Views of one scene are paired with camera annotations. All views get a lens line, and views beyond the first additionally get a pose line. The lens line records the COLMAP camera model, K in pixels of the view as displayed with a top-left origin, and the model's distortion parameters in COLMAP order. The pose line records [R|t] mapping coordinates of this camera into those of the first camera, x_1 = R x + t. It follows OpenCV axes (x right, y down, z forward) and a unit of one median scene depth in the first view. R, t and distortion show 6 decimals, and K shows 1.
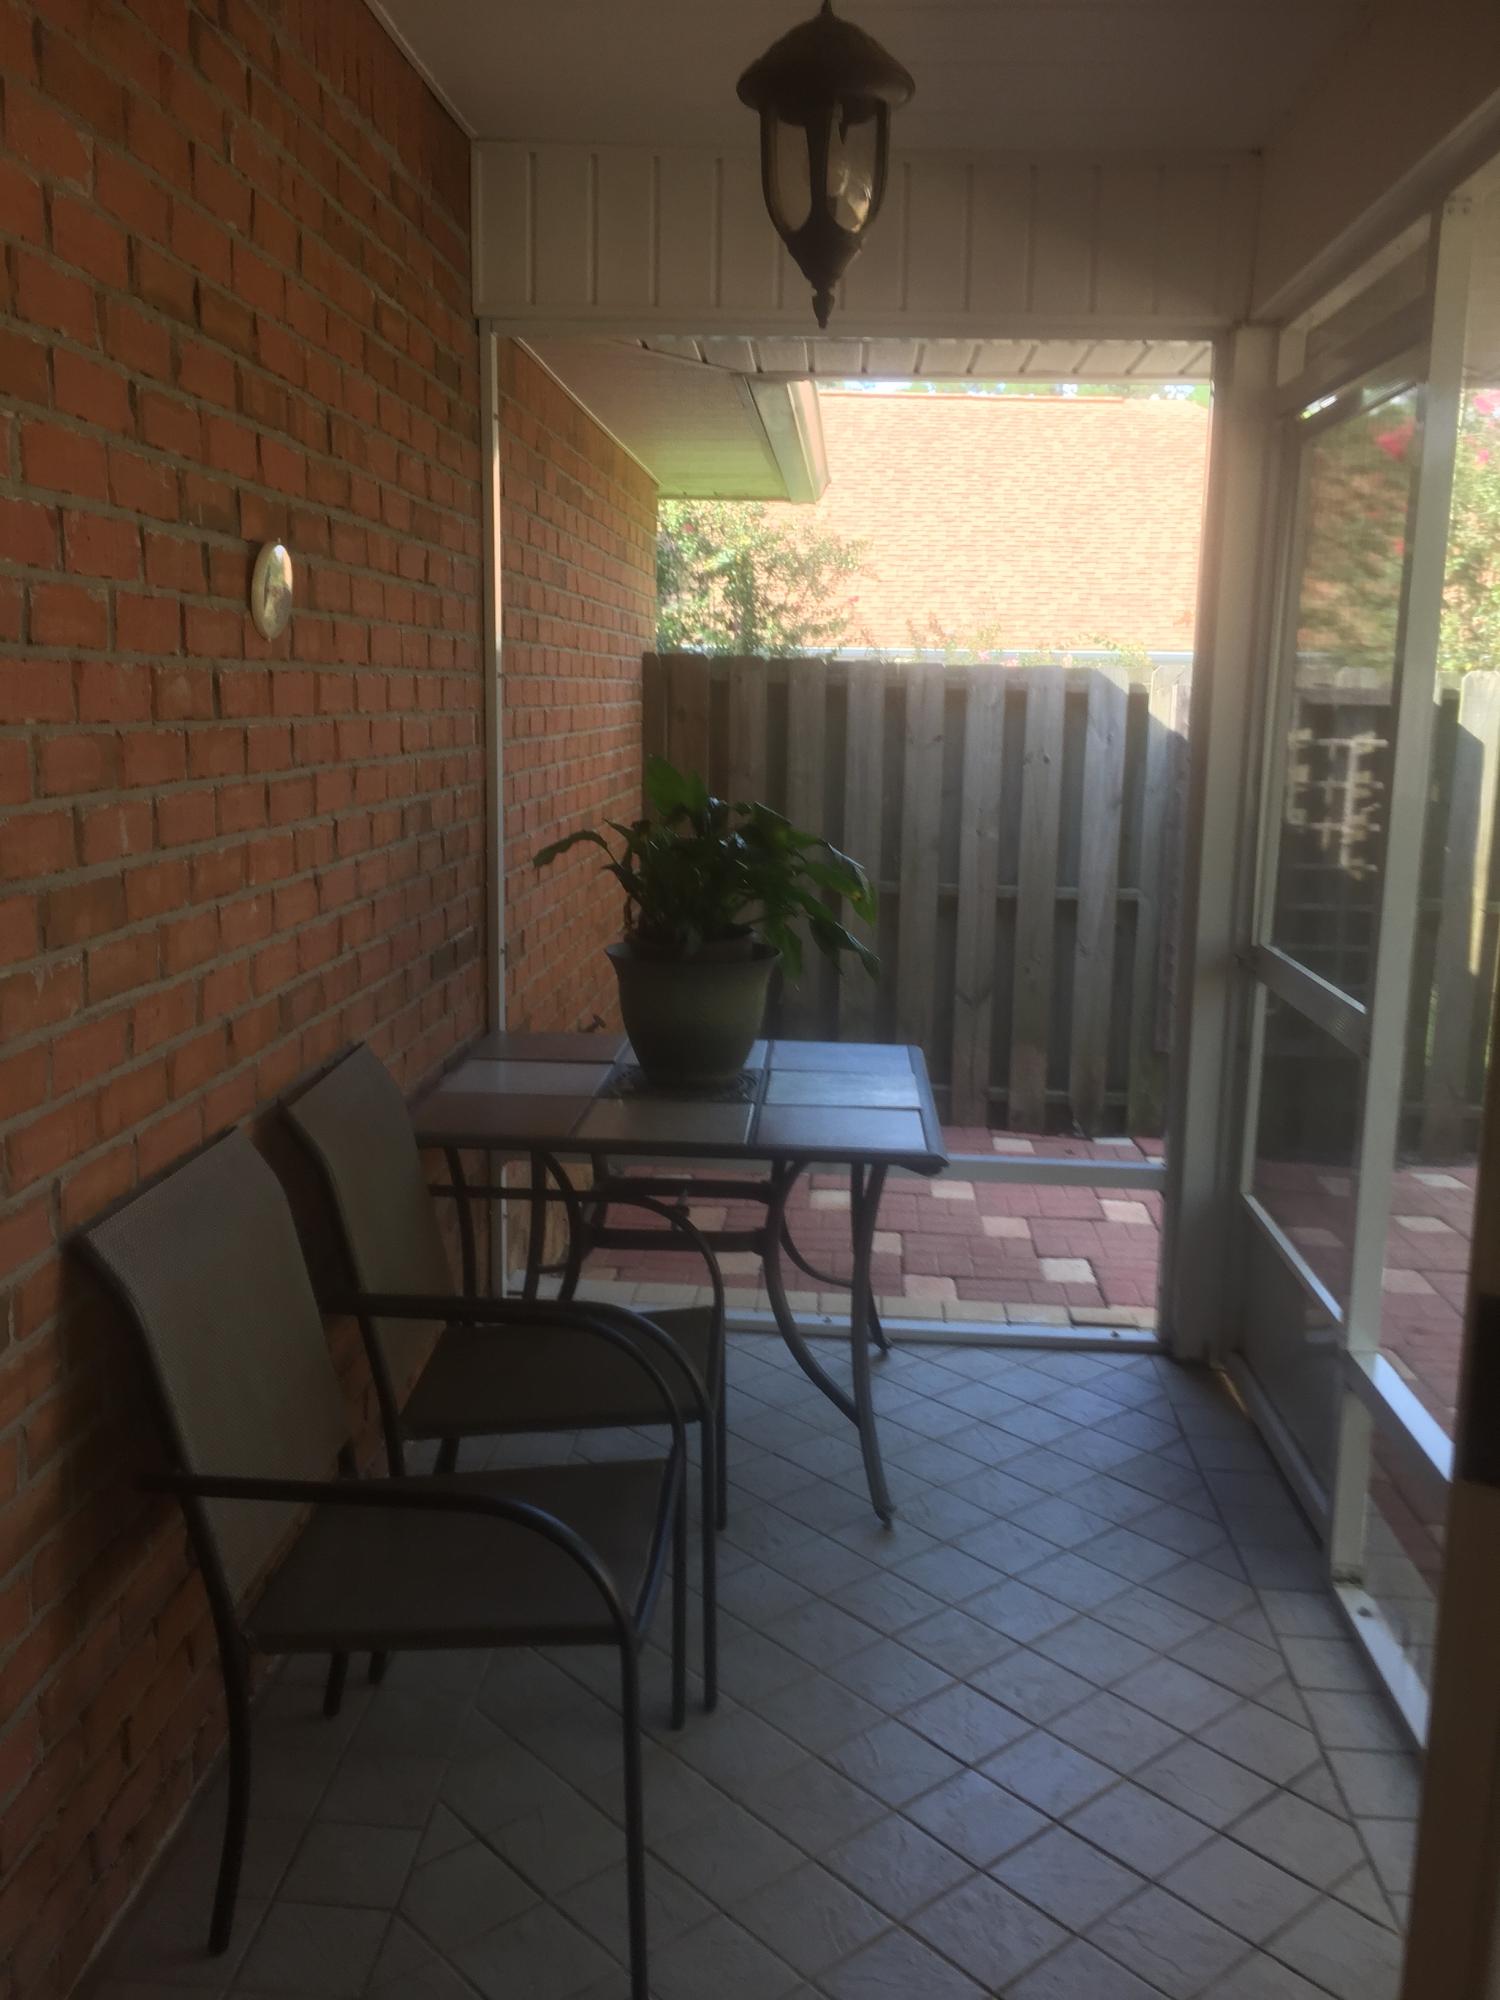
lens RADIAL K [[1715.2, 0, 750.0], [0, 1715.2, 1000.0], [0, 0, 1]] dist [0.087074, -0.134879]
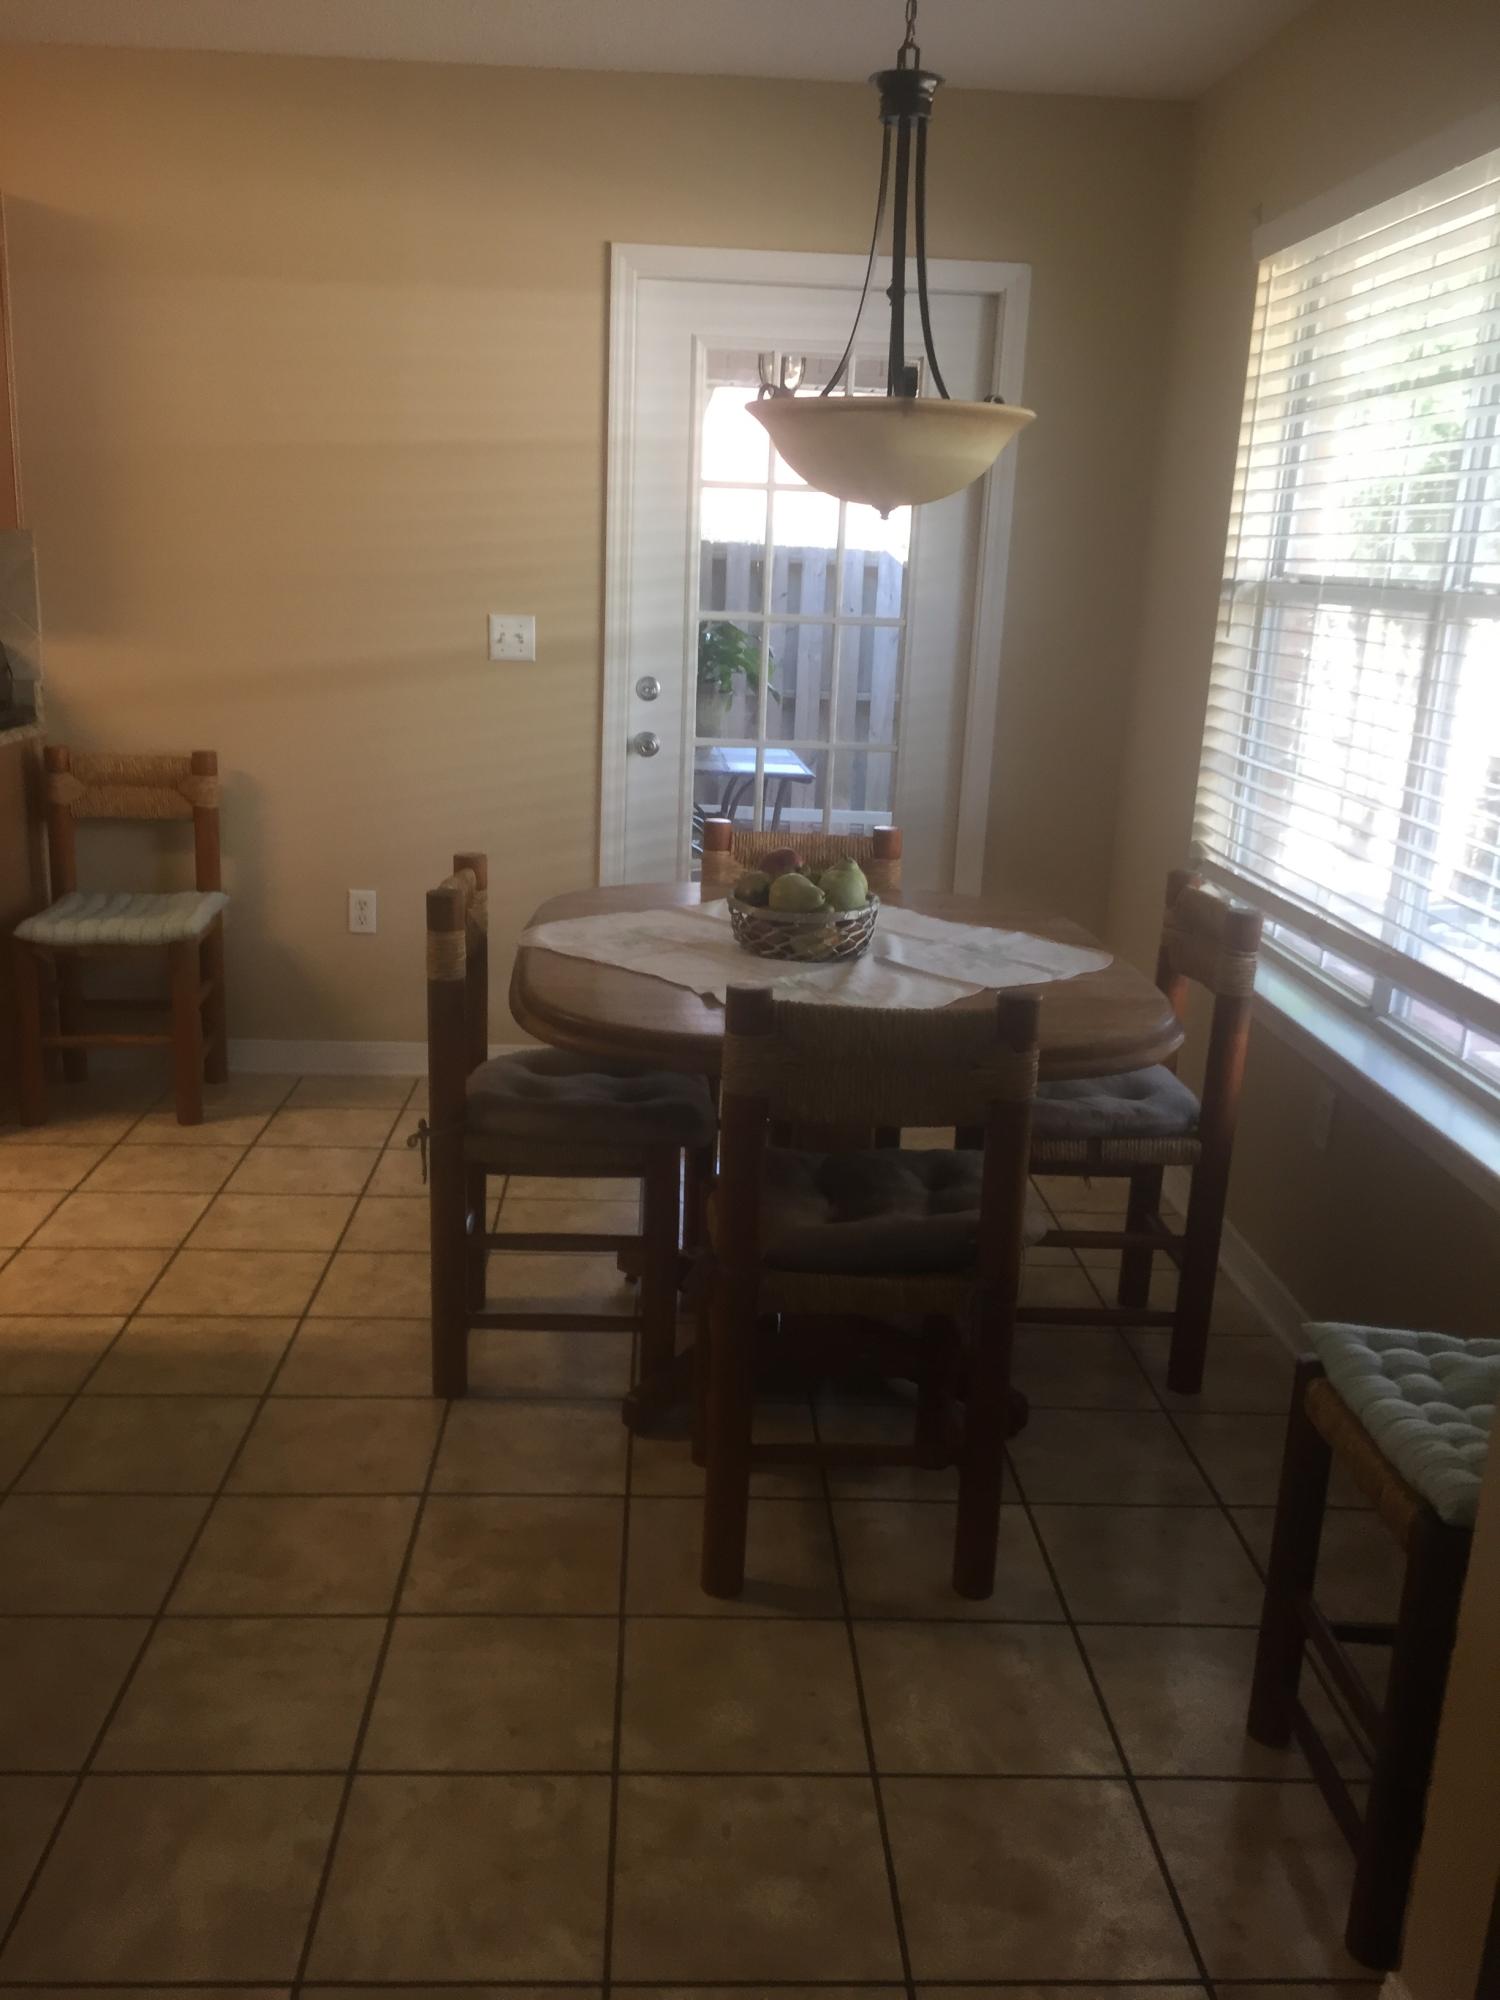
lens RADIAL K [[1715.2, 0, 750.0], [0, 1715.2, 1000.0], [0, 0, 1]] dist [0.087074, -0.134879]
pose [[0.992073, -0.008481, 0.125374, -0.120231], [-0.000490, 0.997451, 0.071348, 0.103862], [-0.125660, -0.070844, 0.989541, -0.570348]]
